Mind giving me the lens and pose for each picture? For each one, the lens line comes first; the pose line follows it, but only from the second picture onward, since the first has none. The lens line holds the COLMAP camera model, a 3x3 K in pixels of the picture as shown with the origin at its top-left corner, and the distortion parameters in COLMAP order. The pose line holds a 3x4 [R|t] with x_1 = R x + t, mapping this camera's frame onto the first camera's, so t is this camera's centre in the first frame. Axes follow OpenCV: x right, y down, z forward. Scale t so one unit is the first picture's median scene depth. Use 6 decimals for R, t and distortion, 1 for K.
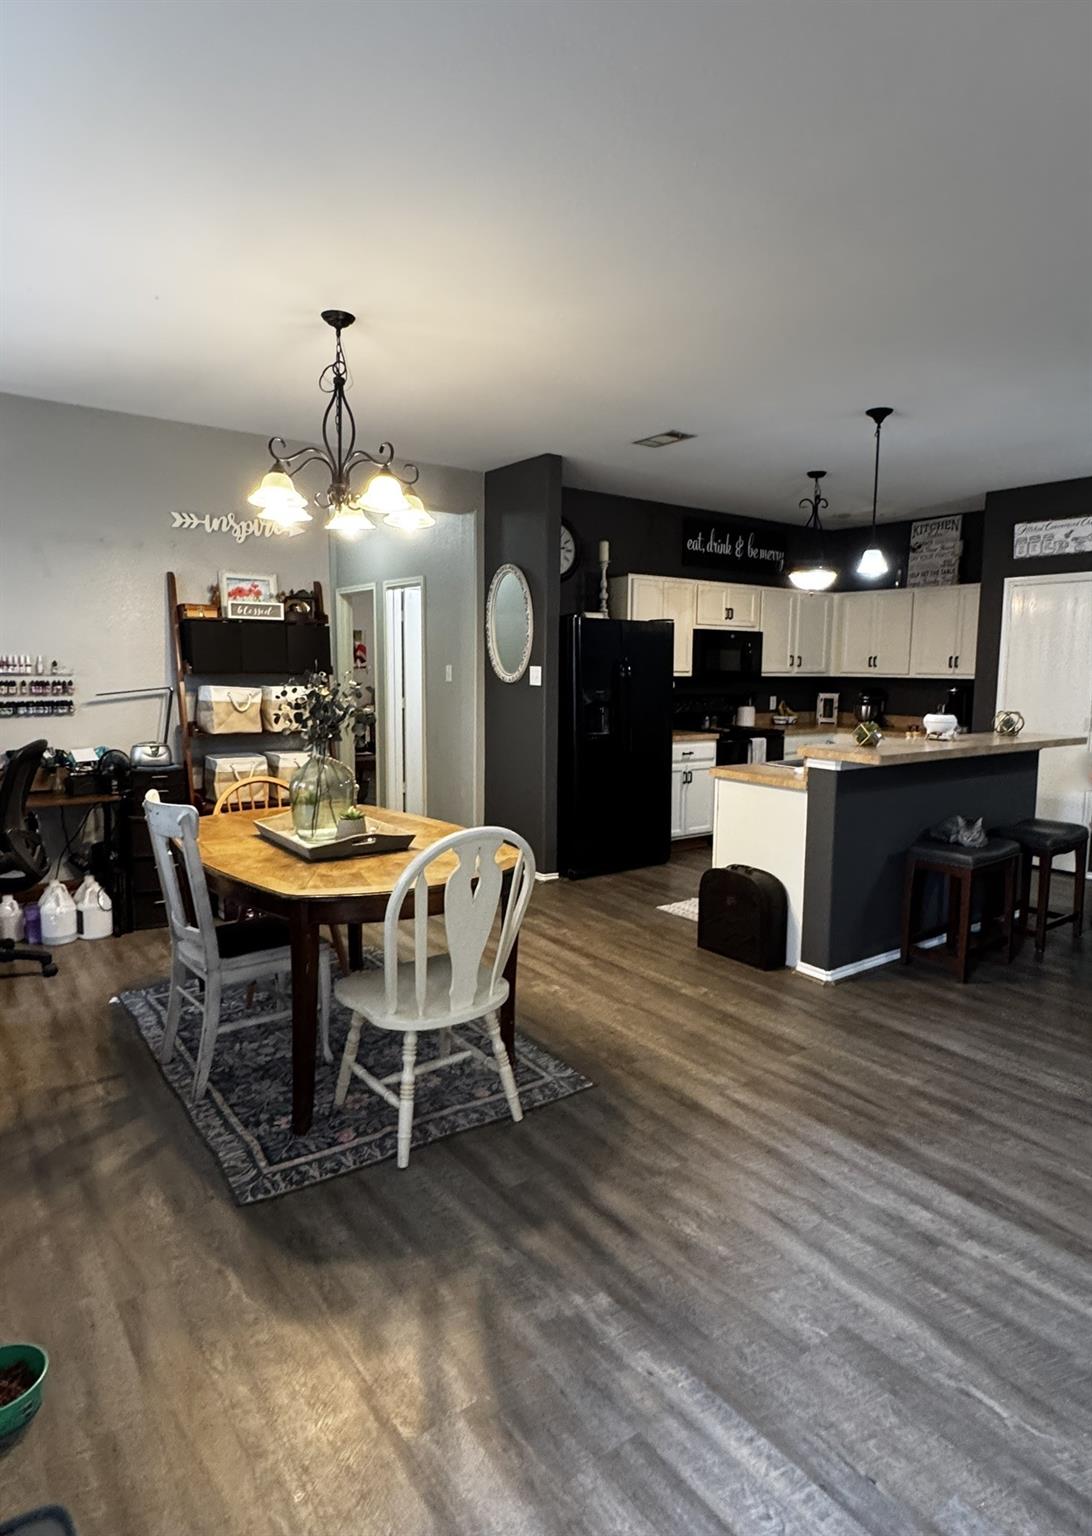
lens RADIAL K [[894.5, 0, 553.1], [0, 894.5, 770.4], [0, 0, 1]] dist [-0.006576, -0.000203]
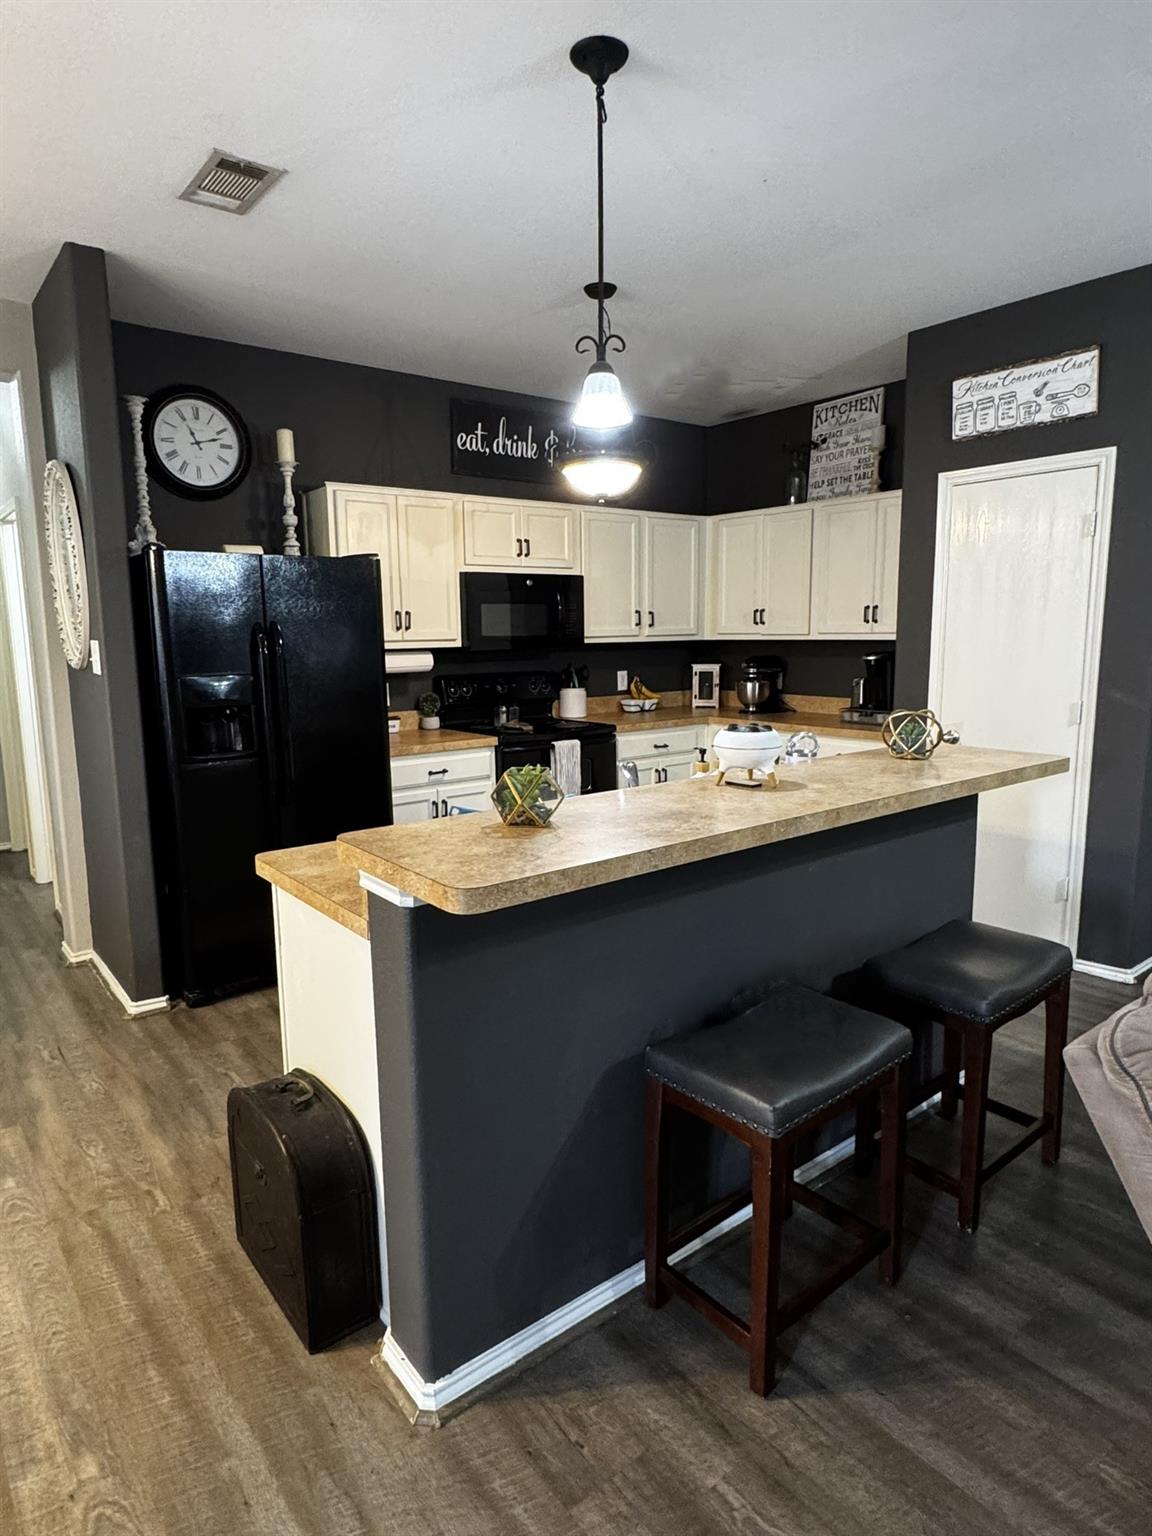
lens RADIAL K [[876.2, 0, 569.3], [0, 876.2, 767.4], [0, 0, 1]] dist [-0.017462, -0.000084]
pose [[0.999642, -0.026078, 0.005978, 0.222212], [0.025813, 0.998833, 0.040829, -0.041708], [-0.007036, -0.040660, 0.999148, 0.362573]]
